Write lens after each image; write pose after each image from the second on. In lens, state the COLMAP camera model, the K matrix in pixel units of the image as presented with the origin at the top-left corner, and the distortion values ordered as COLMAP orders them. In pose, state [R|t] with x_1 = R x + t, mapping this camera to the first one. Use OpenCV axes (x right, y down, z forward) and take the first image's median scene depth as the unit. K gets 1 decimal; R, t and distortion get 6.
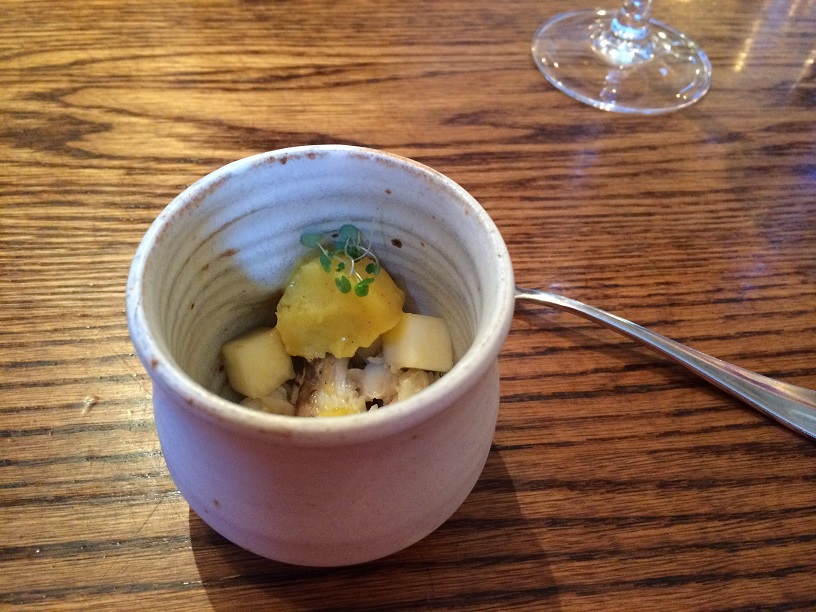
lens RADIAL K [[704.0, 0, 407.9], [0, 704.0, 299.2], [0, 0, 1]] dist [-0.004766, -0.025835]
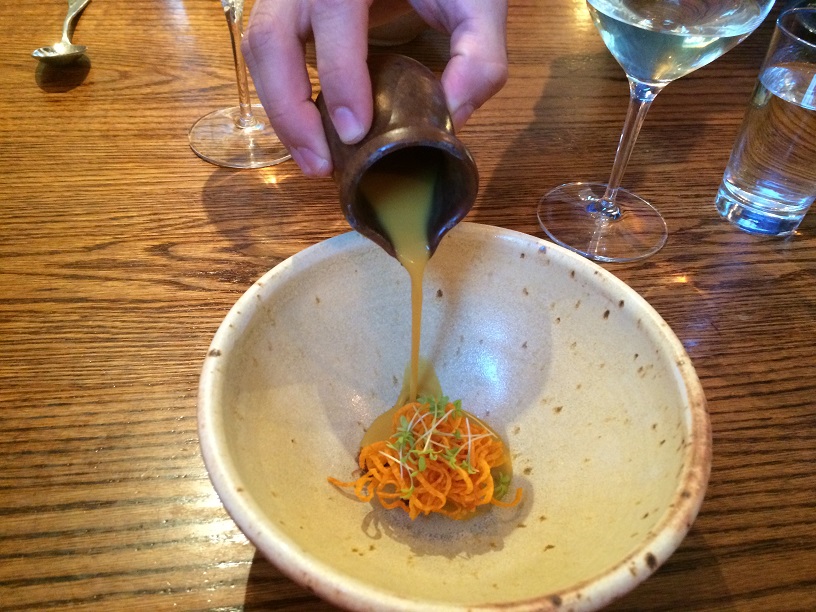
lens RADIAL K [[704.0, 0, 415.5], [0, 704.0, 307.9], [0, 0, 1]] dist [-0.004766, -0.025835]
pose [[0.999590, -0.018099, 0.022200, -0.122294], [0.020829, 0.991348, -0.129600, 0.072347], [-0.019662, 0.130009, 0.991318, -0.650340]]
